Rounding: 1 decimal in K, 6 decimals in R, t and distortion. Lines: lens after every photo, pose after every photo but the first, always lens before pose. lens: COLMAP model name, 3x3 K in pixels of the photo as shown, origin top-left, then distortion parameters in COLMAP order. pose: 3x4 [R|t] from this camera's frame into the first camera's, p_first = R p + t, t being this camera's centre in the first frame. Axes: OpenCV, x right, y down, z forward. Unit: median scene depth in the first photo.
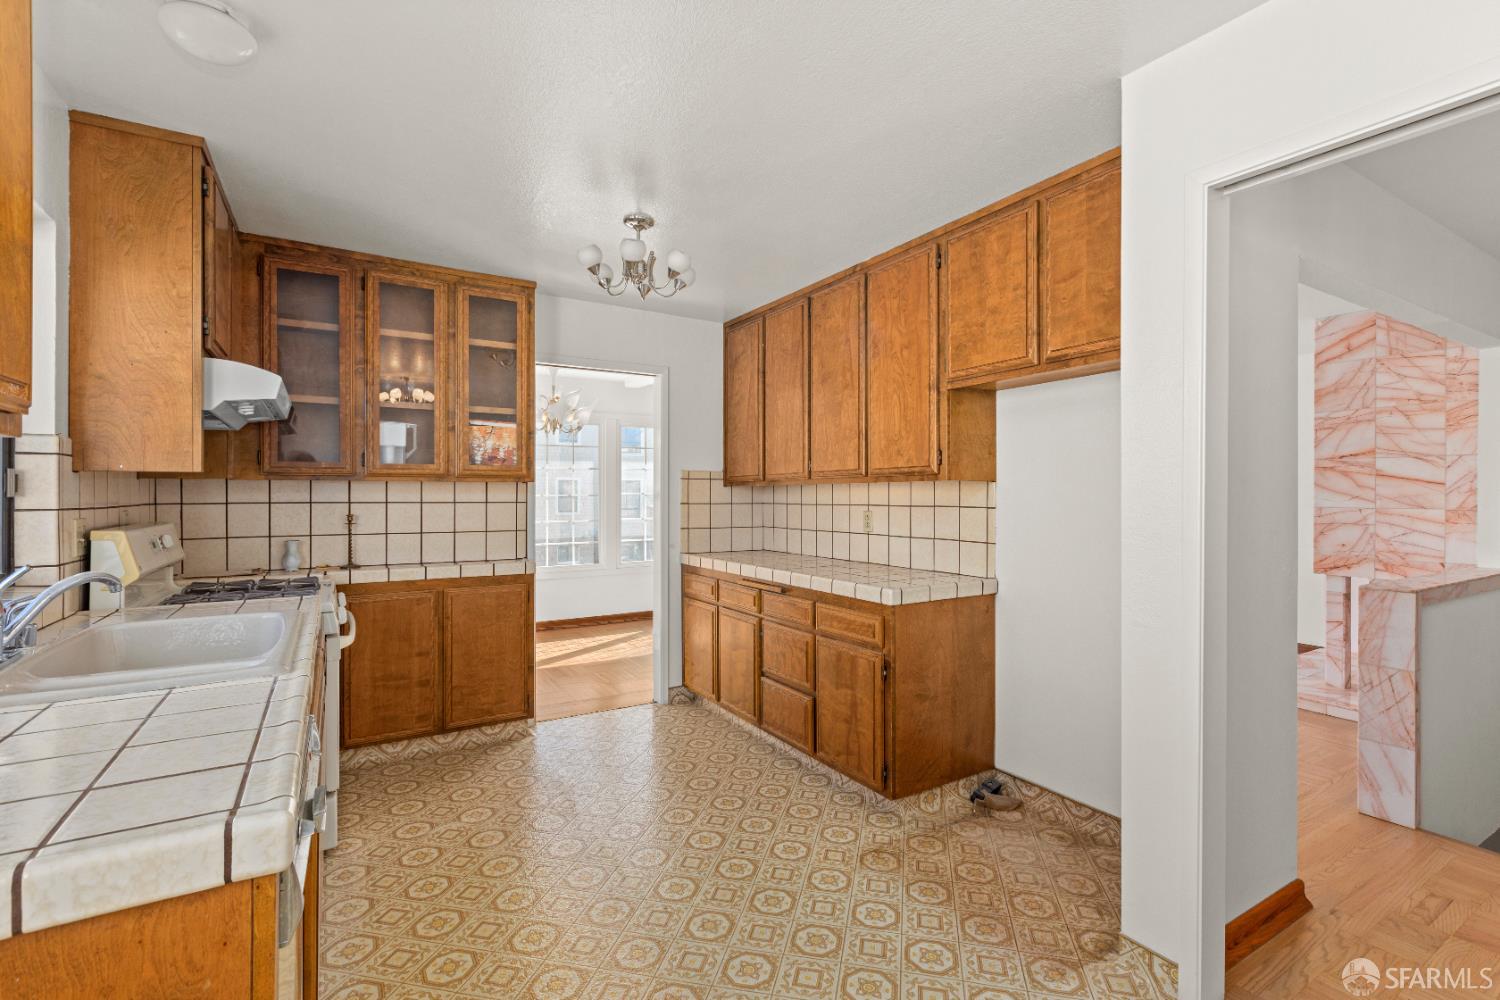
lens RADIAL K [[682.7, 0, 777.7], [0, 682.7, 494.3], [0, 0, 1]] dist [0.001632, 0.001322]
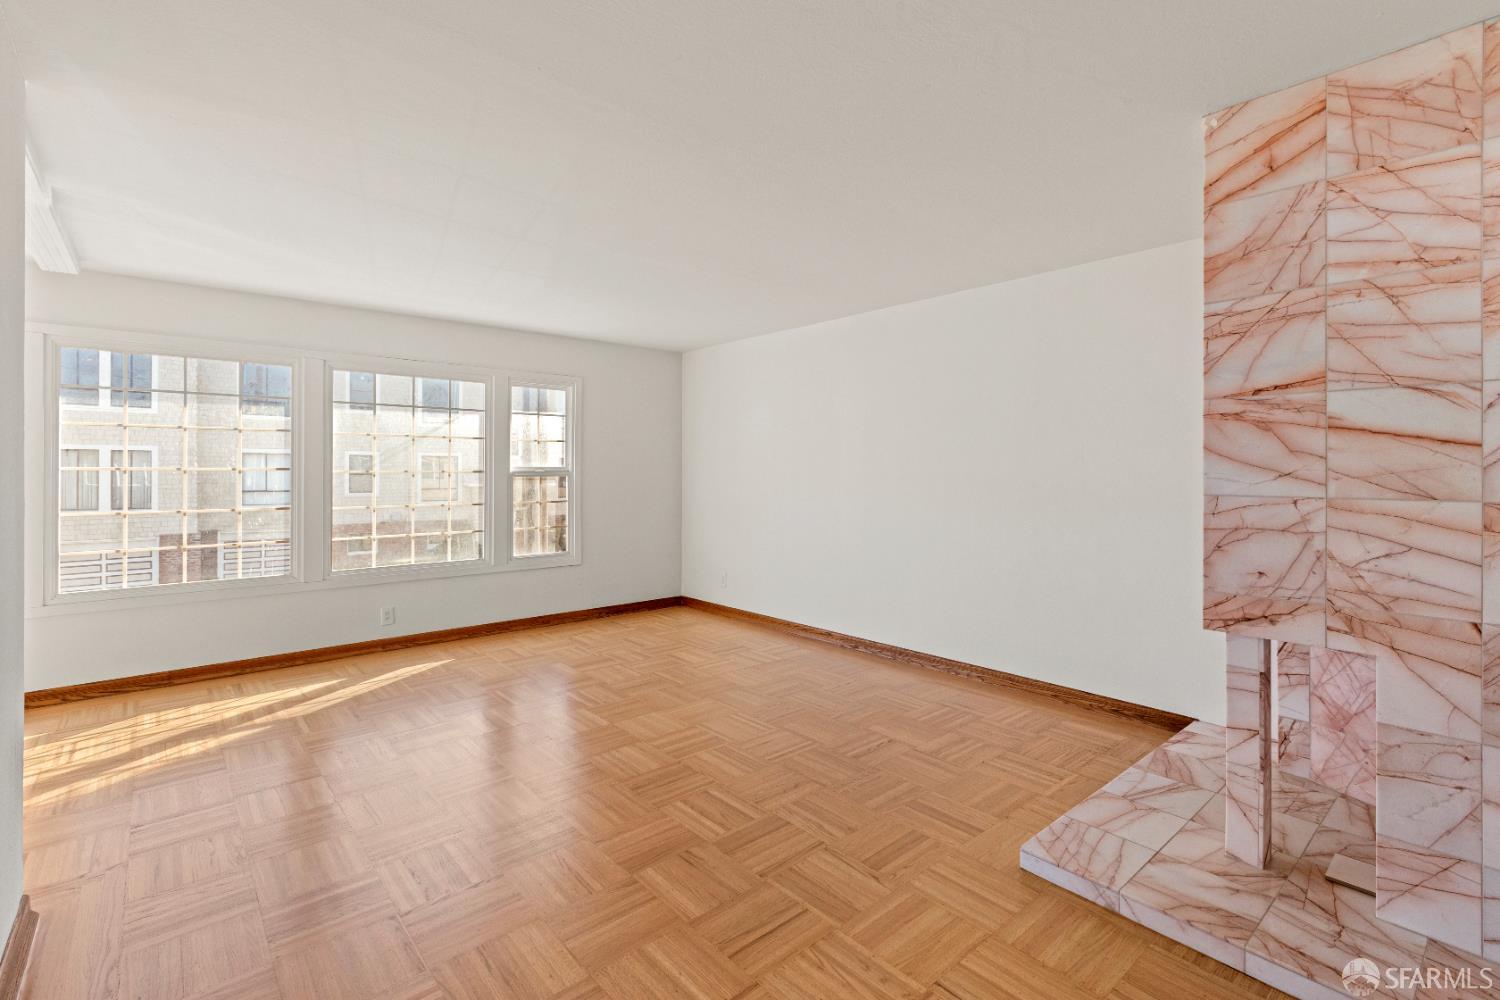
lens RADIAL K [[682.7, 0, 775.7], [0, 682.7, 467.0], [0, 0, 1]] dist [0.001632, 0.001322]
pose [[0.987693, 0.003927, 0.156356, 0.425066], [-0.002696, 0.999964, -0.008087, 0.003814], [-0.156382, 0.007566, 0.987668, 0.593338]]
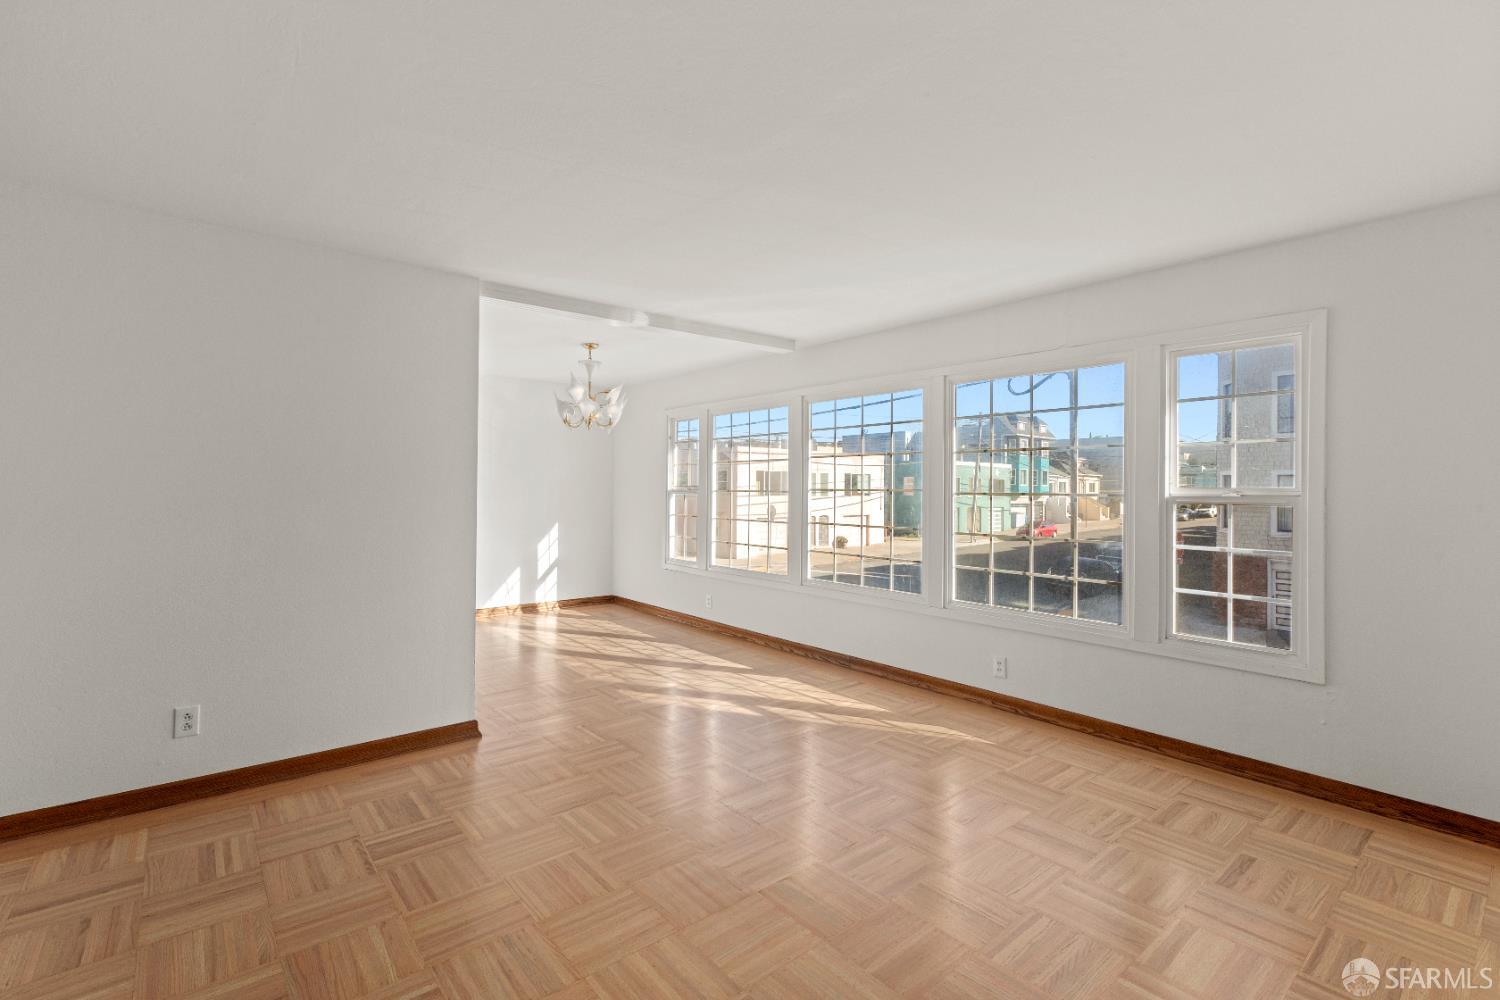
lens RADIAL K [[682.7, 0, 746.7], [0, 682.7, 479.3], [0, 0, 1]] dist [0.001632, 0.001322]
pose [[0.112611, -0.011368, -0.993574, 0.889897], [-0.011916, 0.999847, -0.012790, -0.000017], [0.993568, 0.013280, 0.112459, 1.387810]]
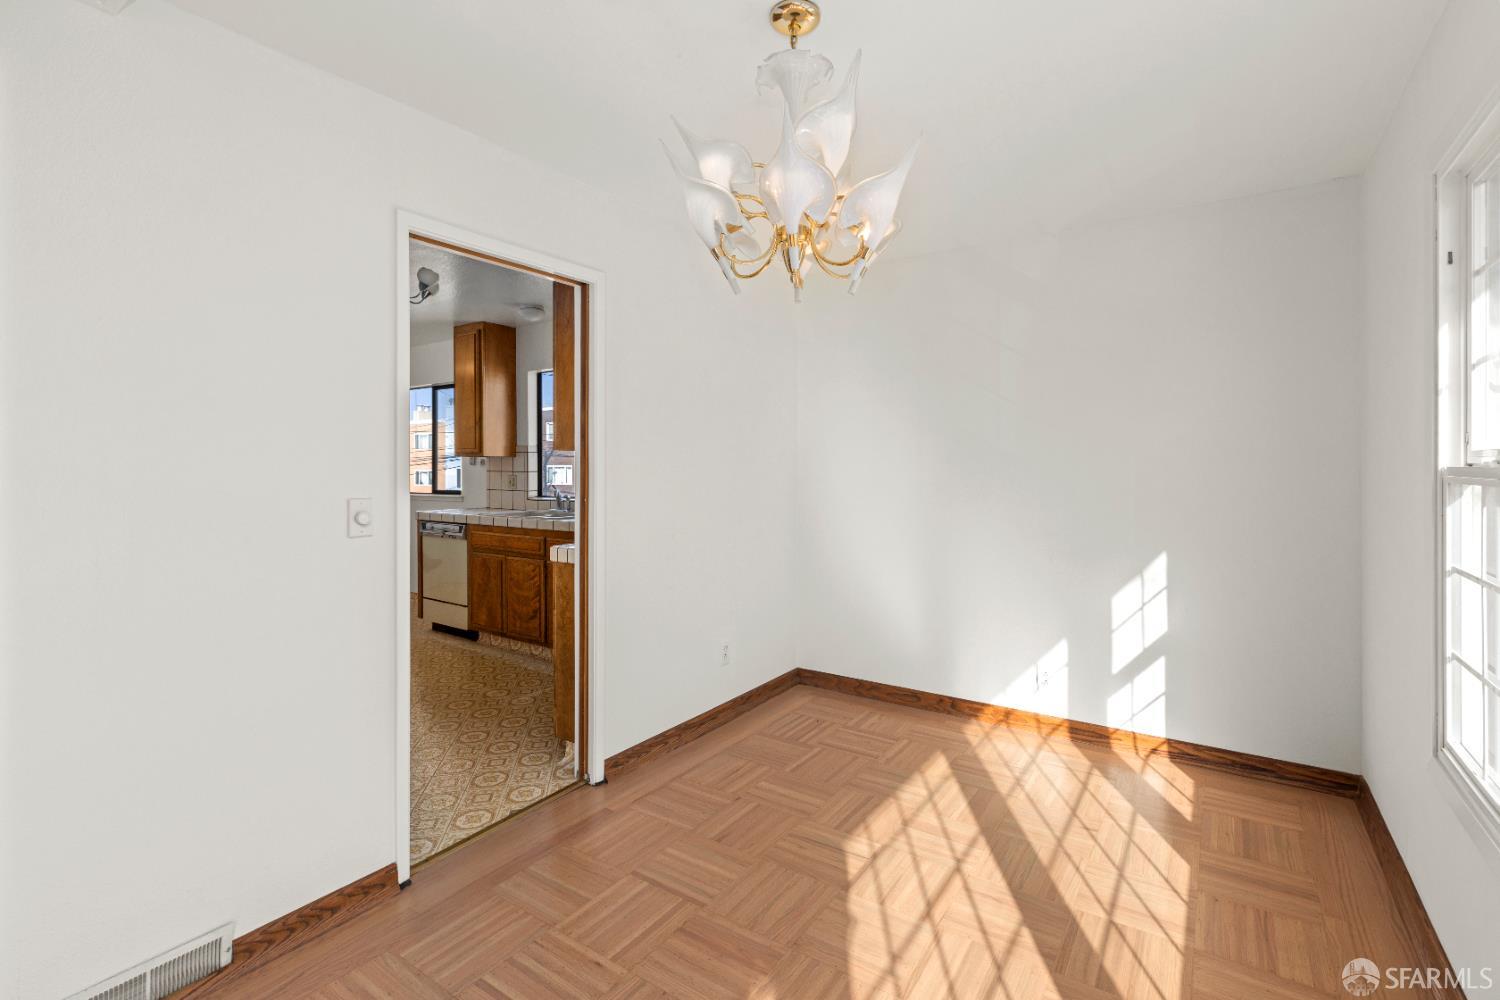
lens RADIAL K [[682.7, 0, 774.0], [0, 682.7, 467.4], [0, 0, 1]] dist [0.001632, 0.001322]
pose [[-0.921265, 0.001923, -0.388932, -0.236755], [0.000056, 0.999988, 0.004812, 0.003580], [0.388936, 0.004411, -0.921254, 1.610879]]
